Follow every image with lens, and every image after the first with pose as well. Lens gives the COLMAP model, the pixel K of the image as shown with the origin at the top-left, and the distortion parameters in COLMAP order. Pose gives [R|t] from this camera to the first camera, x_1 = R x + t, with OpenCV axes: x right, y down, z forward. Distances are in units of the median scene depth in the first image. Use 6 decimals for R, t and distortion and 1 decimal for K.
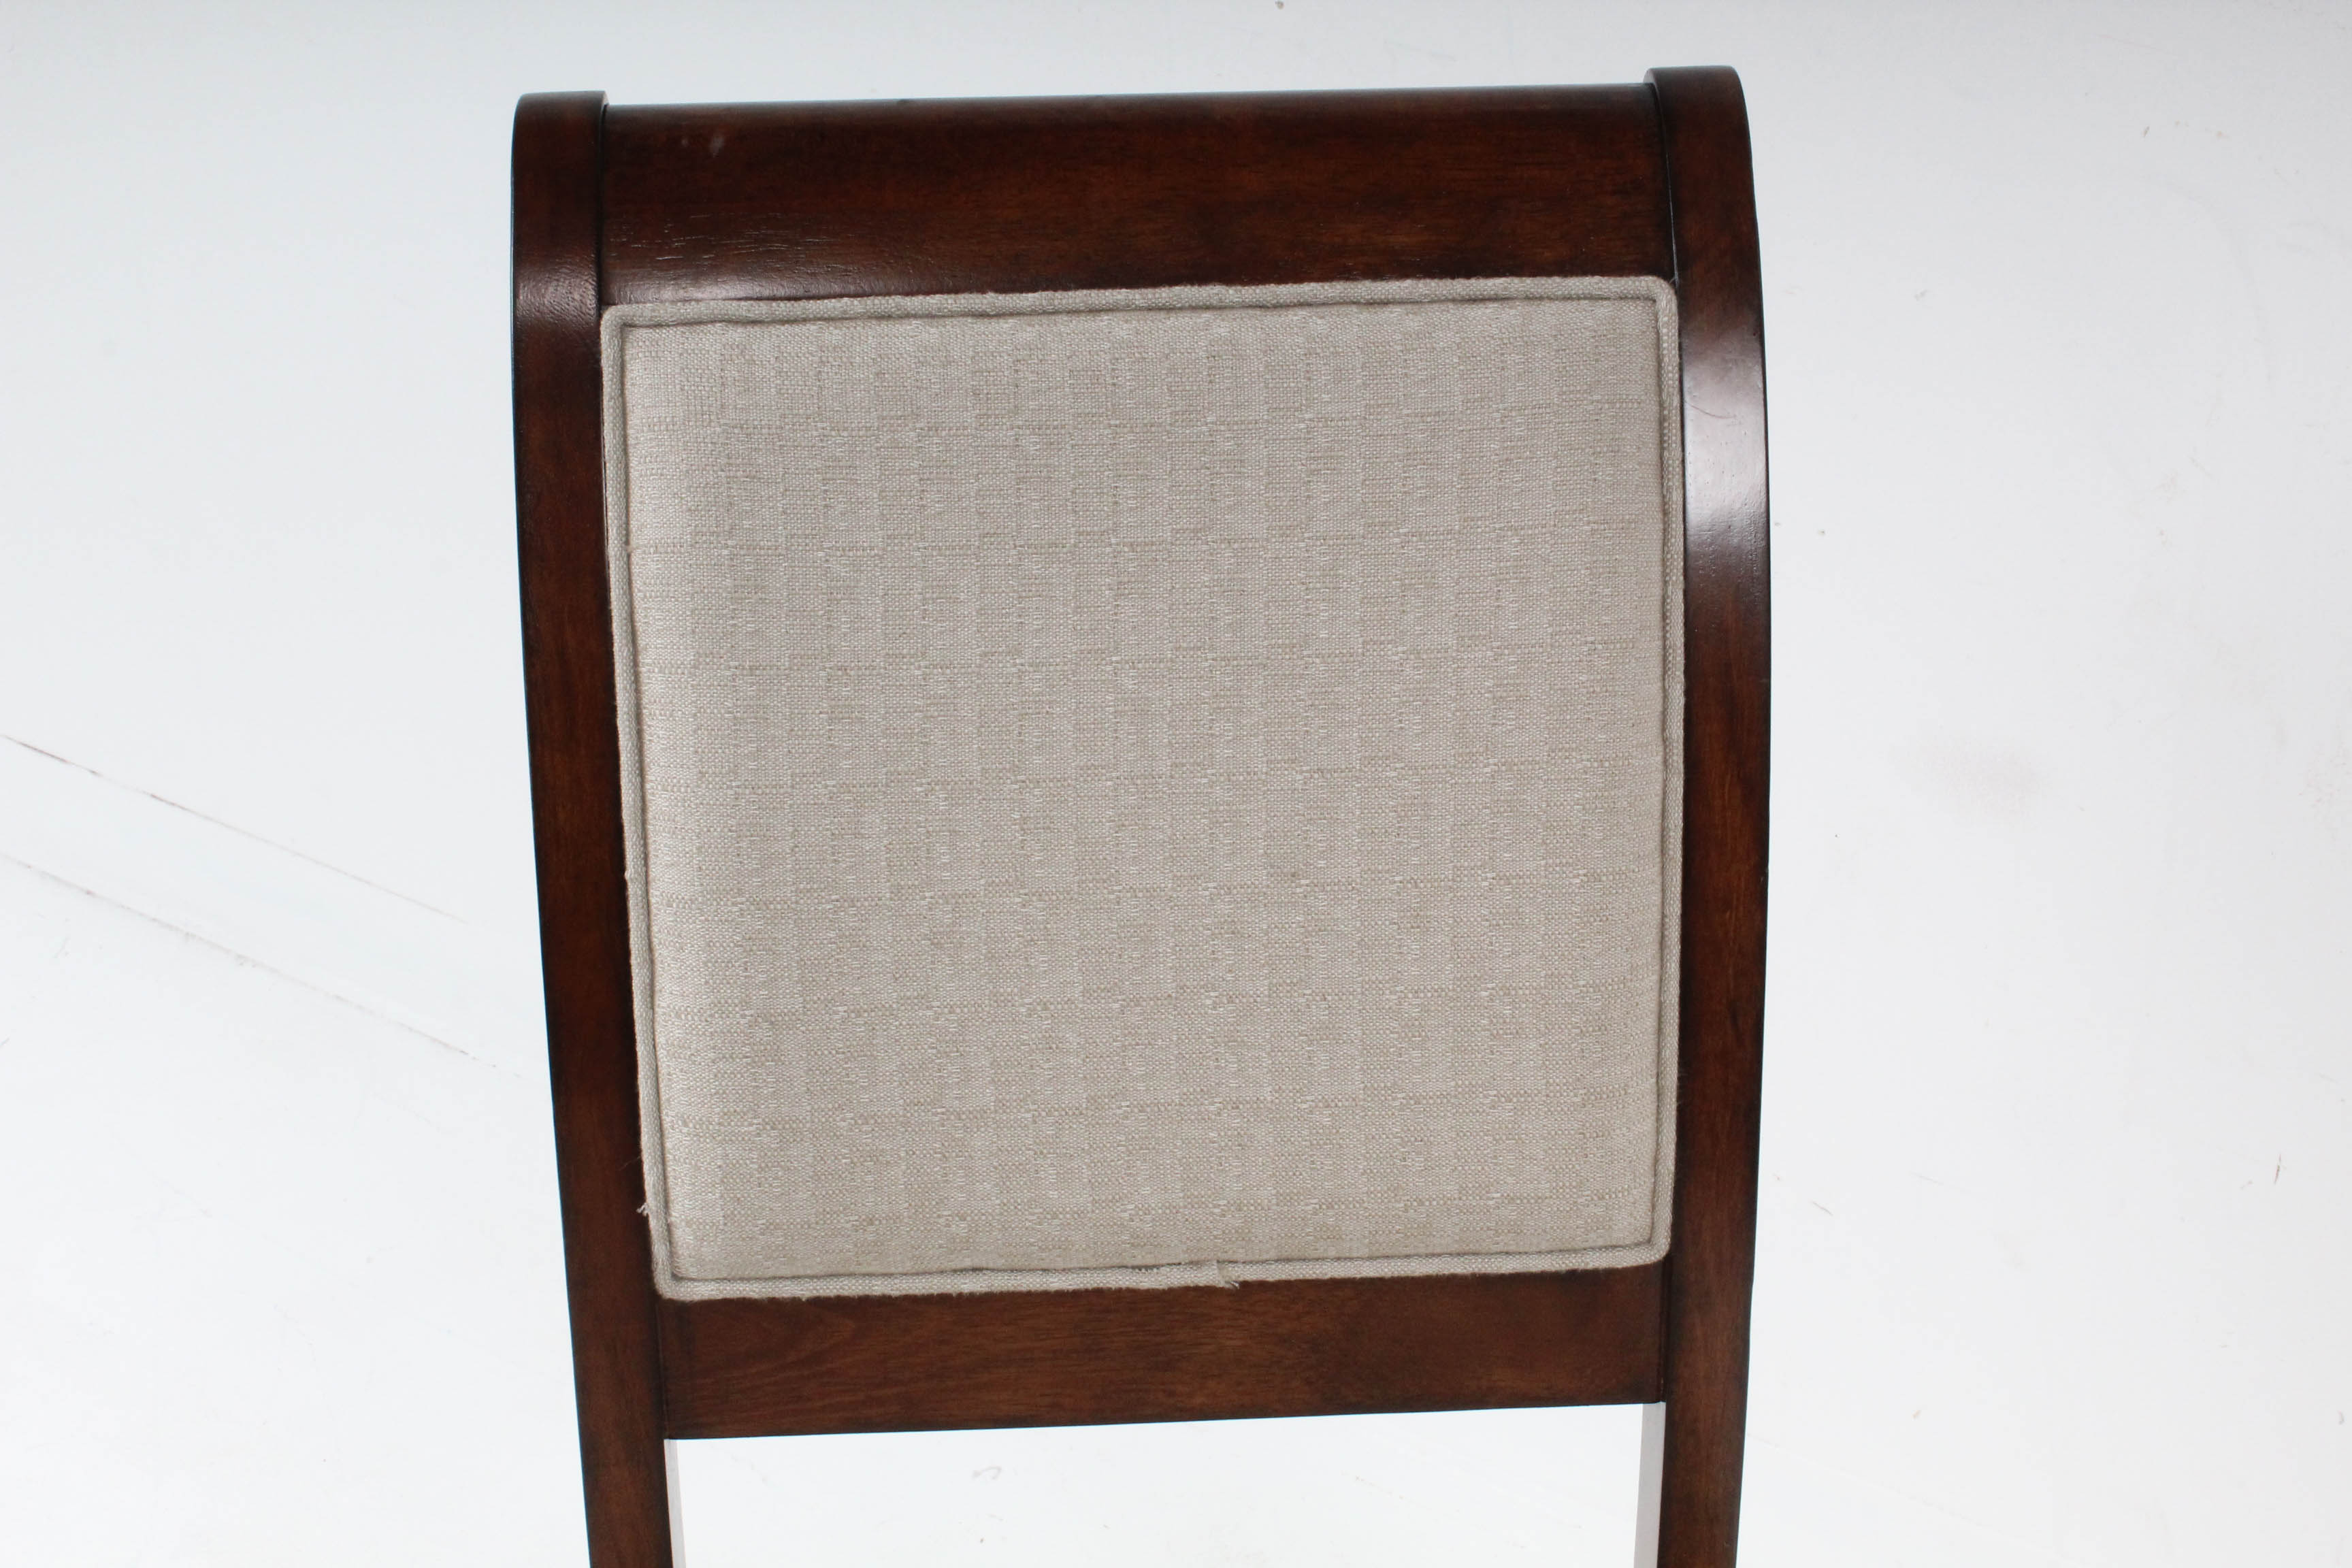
lens RADIAL K [[3536.5, 0, 1176.0], [0, 3536.5, 784.0], [0, 0, 1]] dist [-0.003808, -0.010908]
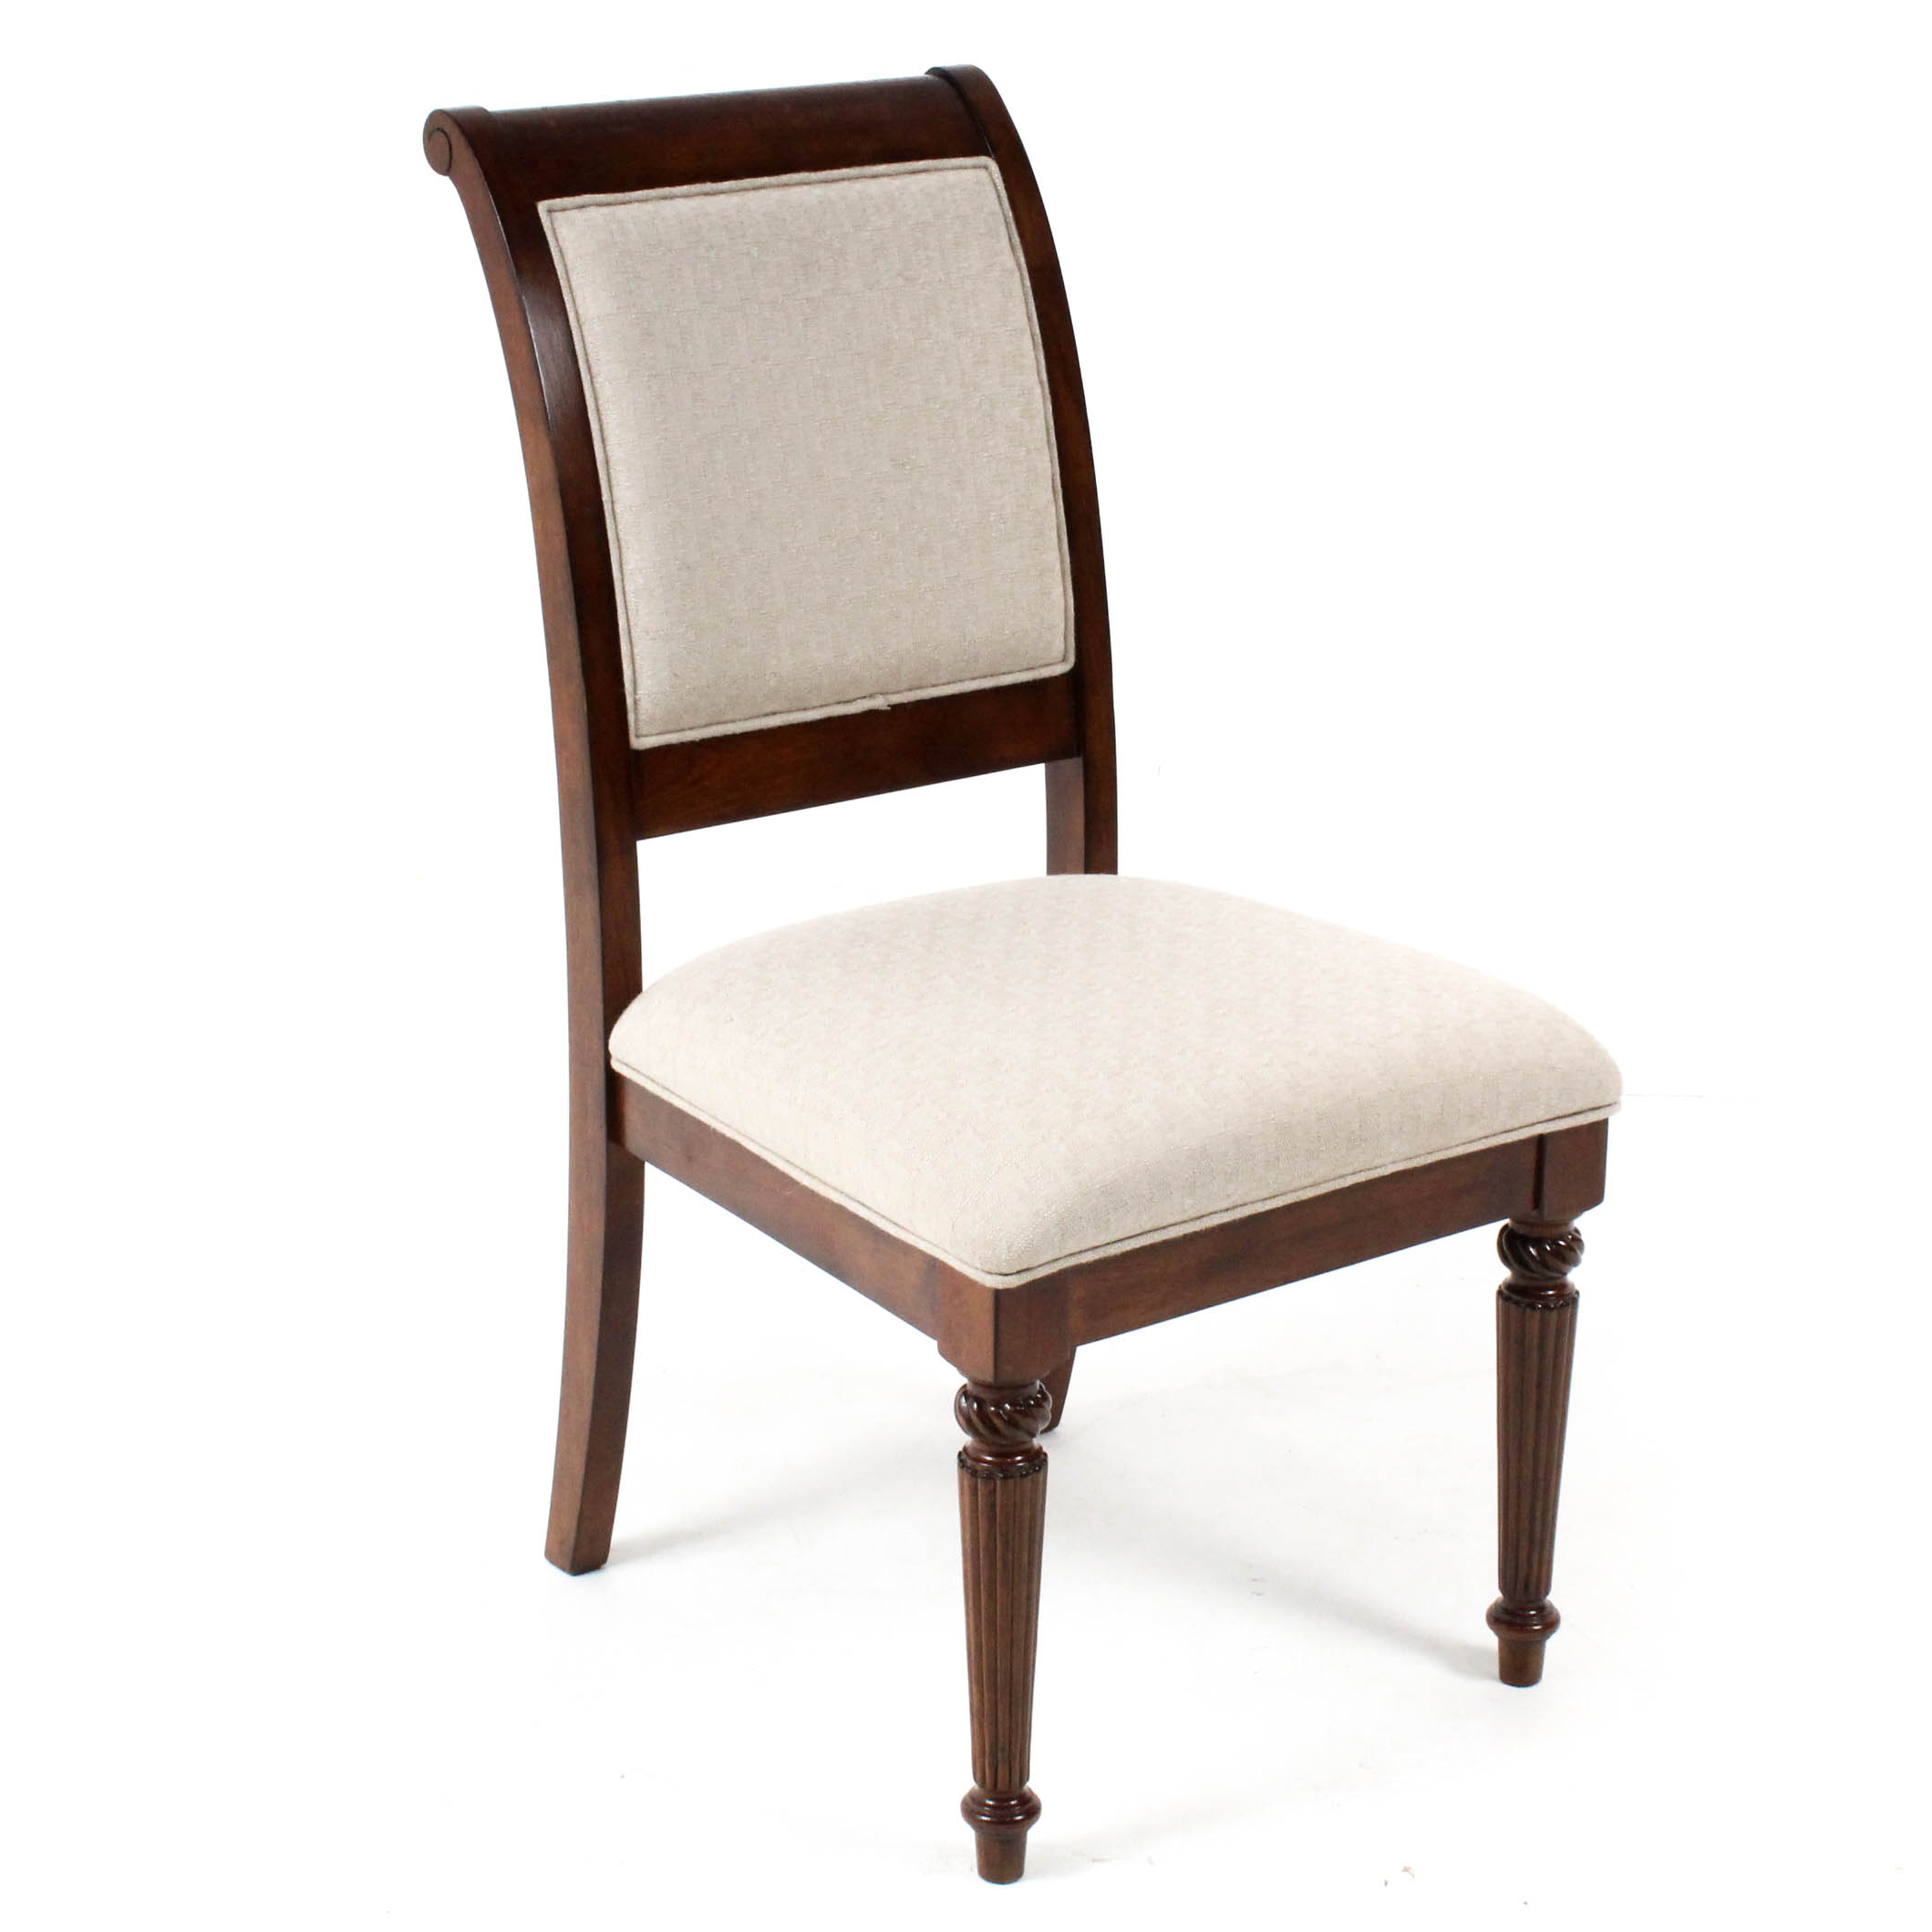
lens RADIAL K [[4200.3, 0, 966.0], [0, 4200.3, 966.0], [0, 0, 1]] dist [-0.025367, -0.363668]
pose [[0.842319, -0.169149, 0.511750, -1.157134], [0.241283, 0.967364, -0.077398, 0.476568], [-0.481957, 0.188670, 0.855641, -0.925242]]
